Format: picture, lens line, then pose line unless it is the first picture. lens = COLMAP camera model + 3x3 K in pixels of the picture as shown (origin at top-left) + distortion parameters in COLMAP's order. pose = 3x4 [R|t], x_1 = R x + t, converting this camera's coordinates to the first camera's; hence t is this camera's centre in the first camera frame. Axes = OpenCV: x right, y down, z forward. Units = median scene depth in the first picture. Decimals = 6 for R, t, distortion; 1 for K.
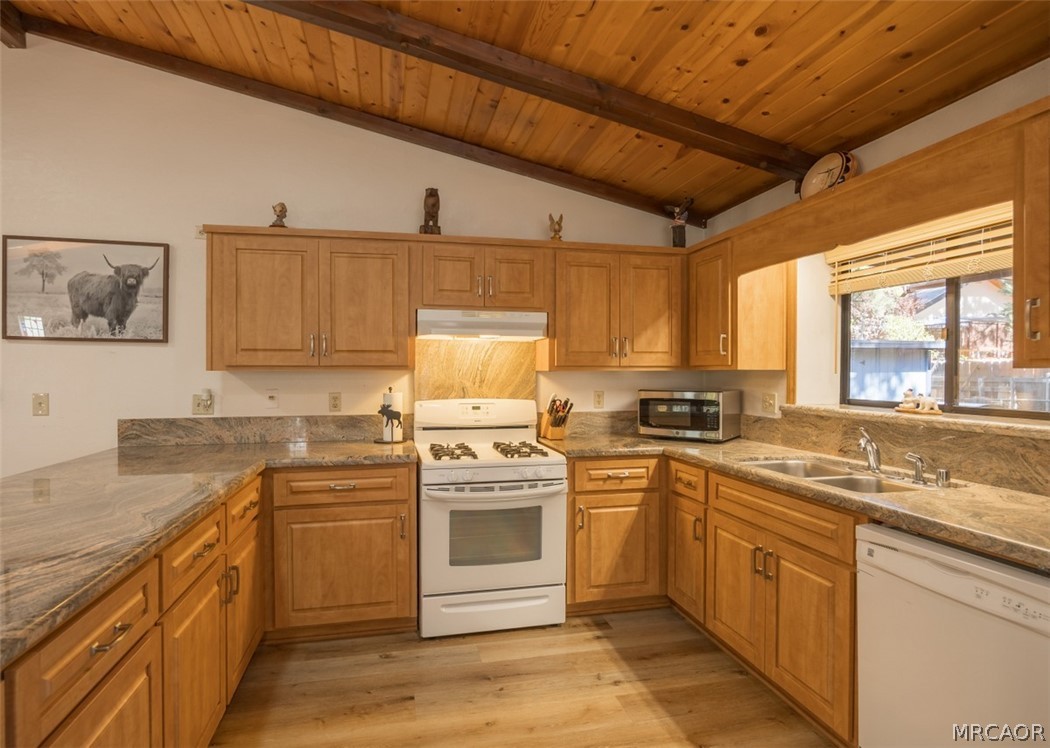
lens RADIAL K [[533.2, 0, 468.5], [0, 533.2, 375.0], [0, 0, 1]] dist [-0.017058, -0.000088]
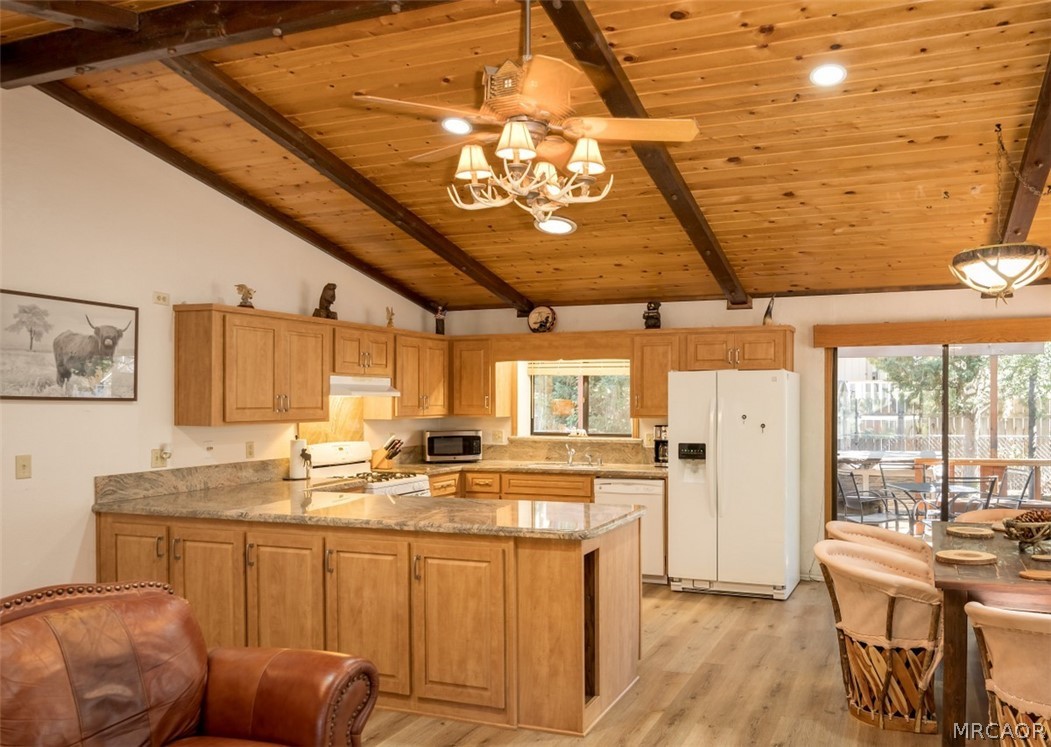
lens RADIAL K [[787.8, 0, 526.6], [0, 787.8, 408.0], [0, 0, 1]] dist [0.001486, 0.000482]
pose [[0.602698, -0.009872, 0.797909, -1.404744], [0.009722, 0.999940, 0.005028, -0.049291], [-0.797910, 0.004727, 0.602757, -0.590091]]
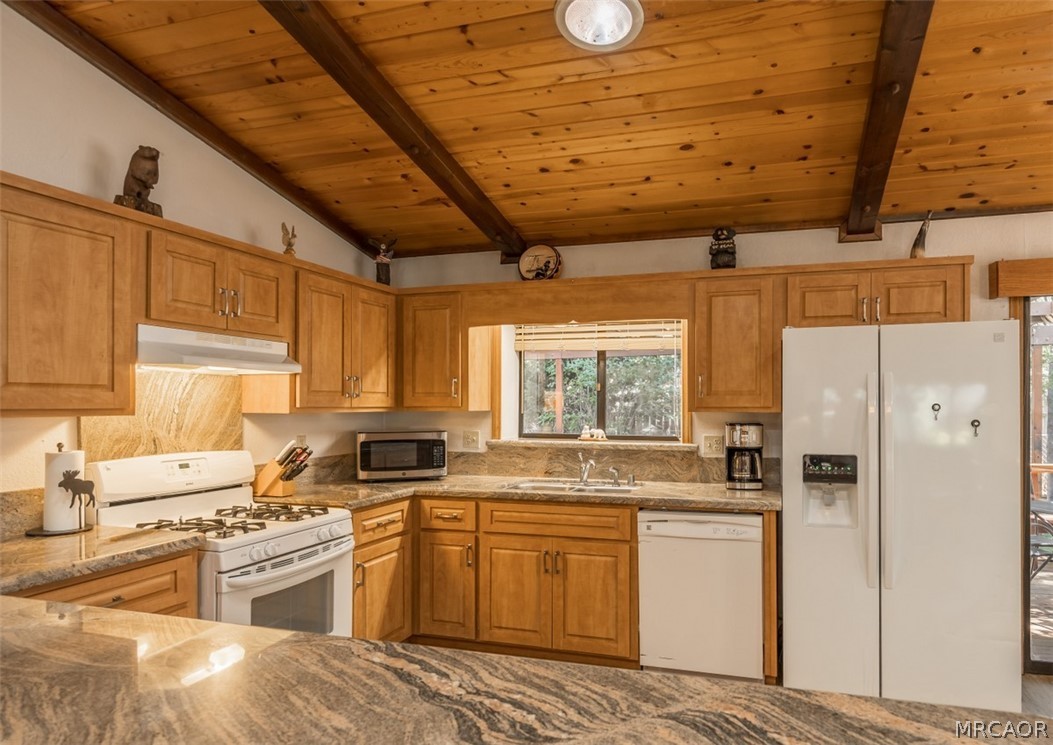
lens RADIAL K [[651.9, 0, 592.6], [0, 651.9, 406.4], [0, 0, 1]] dist [-0.002363, -0.001024]
pose [[0.467897, -0.002534, 0.883780, -0.565229], [0.005734, 0.999984, -0.000169, -0.017188], [-0.883765, 0.005146, 0.467904, 0.117472]]
